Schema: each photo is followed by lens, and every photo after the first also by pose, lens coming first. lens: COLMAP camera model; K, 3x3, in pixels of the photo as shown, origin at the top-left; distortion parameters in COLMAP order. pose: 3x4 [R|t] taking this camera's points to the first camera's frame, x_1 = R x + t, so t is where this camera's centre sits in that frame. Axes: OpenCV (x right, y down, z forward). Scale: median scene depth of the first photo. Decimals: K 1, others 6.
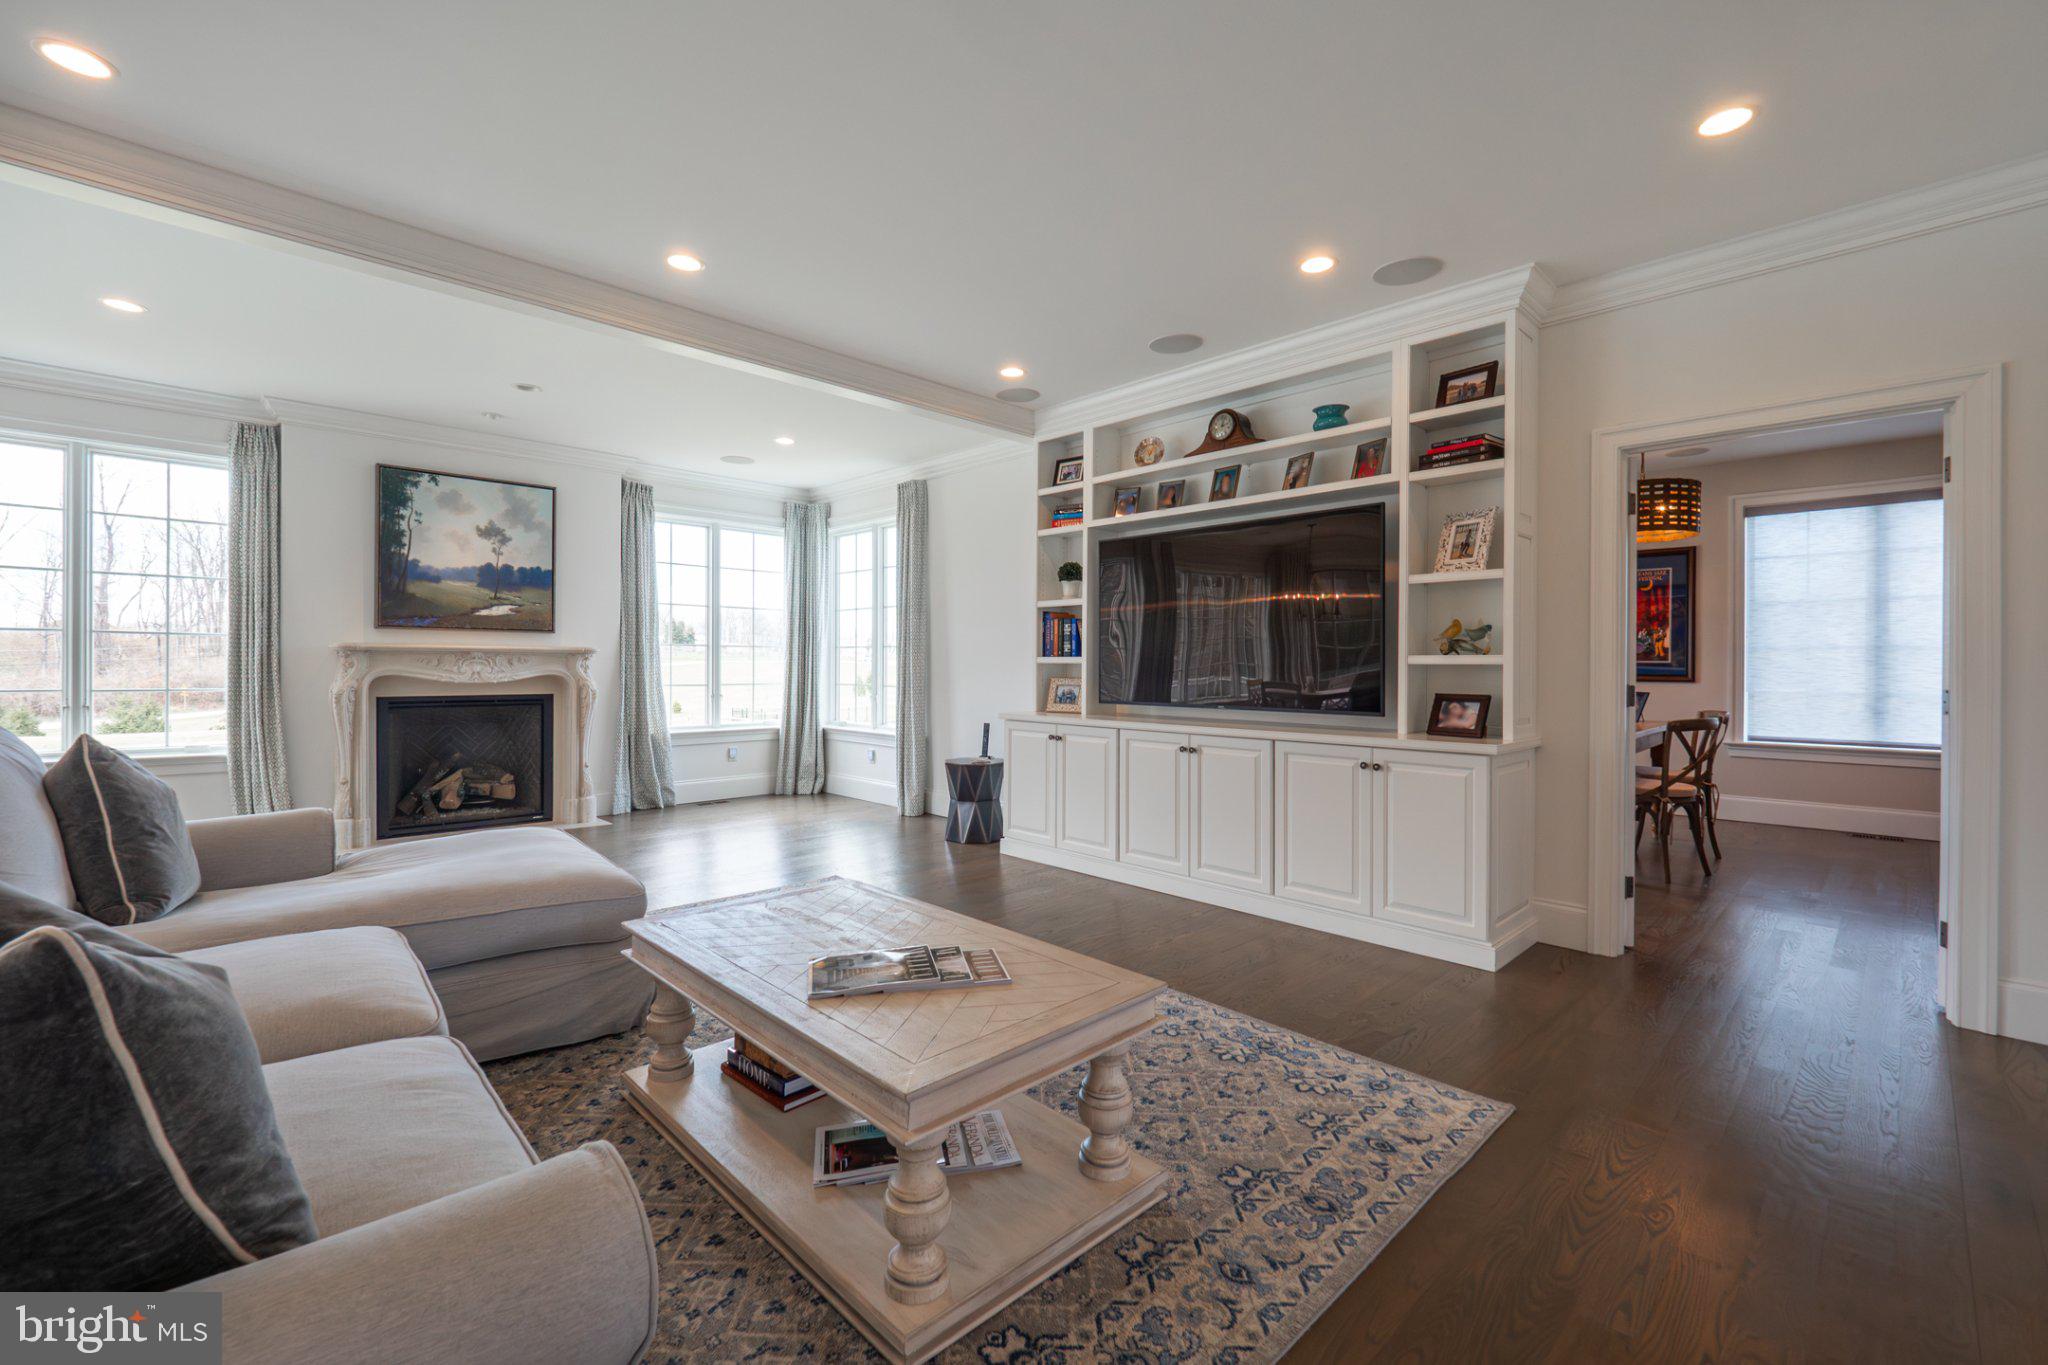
lens RADIAL K [[873.6, 0, 1013.0], [0, 873.6, 657.2], [0, 0, 1]] dist [-0.000767, -0.000629]
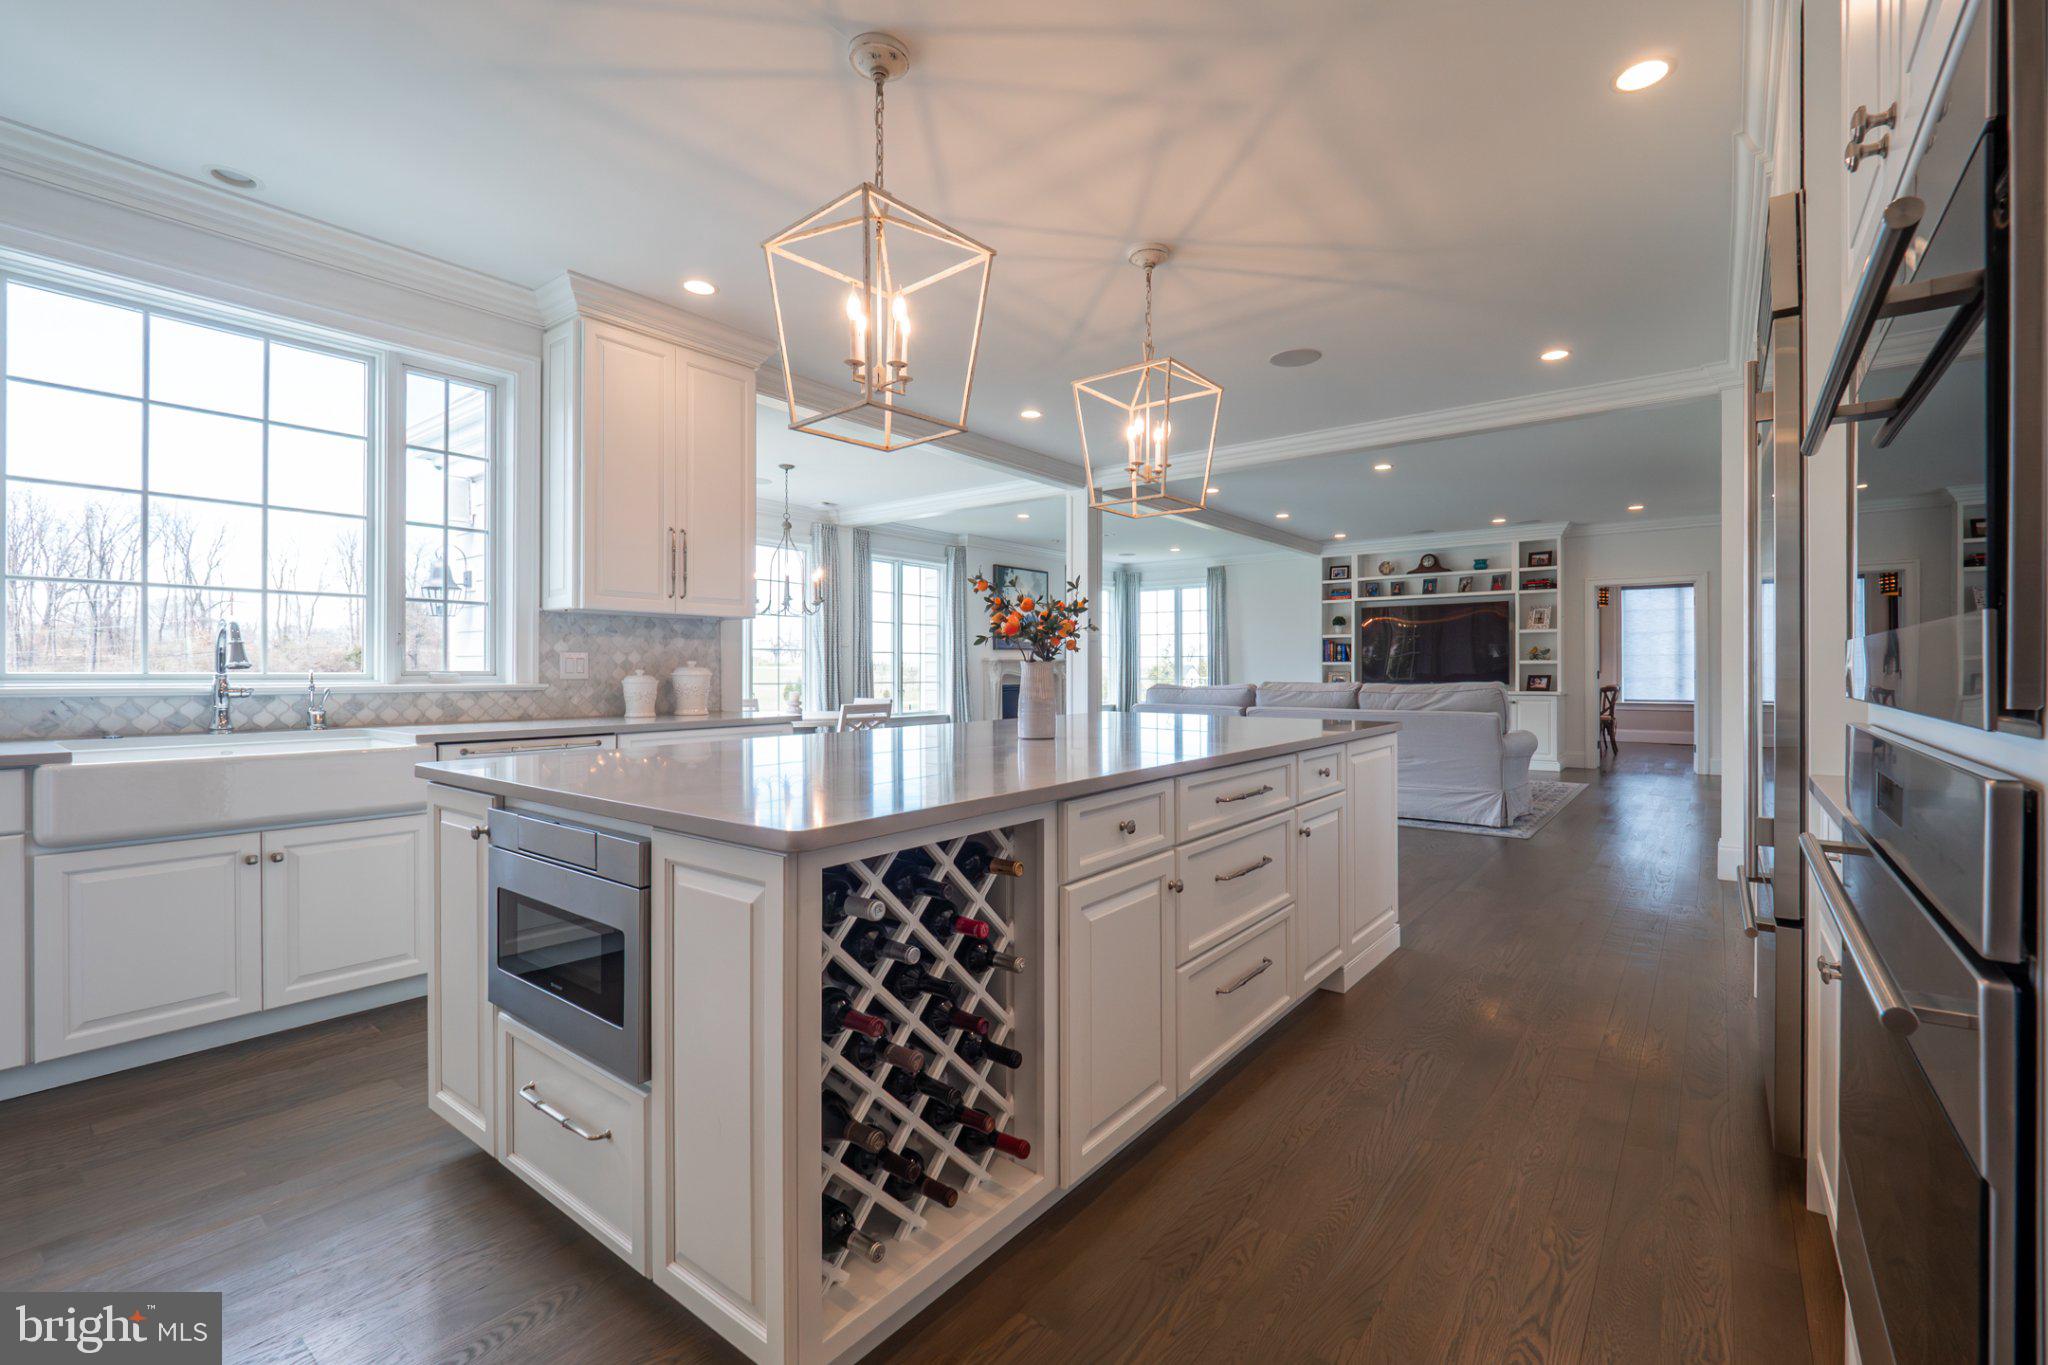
lens RADIAL K [[873.6, 0, 1013.0], [0, 873.6, 657.2], [0, 0, 1]] dist [-0.000767, -0.000629]
pose [[0.990588, -0.005741, 0.136756, -1.147178], [0.005568, 0.999983, 0.001646, -0.019995], [-0.136763, -0.000869, 0.990603, -1.129878]]
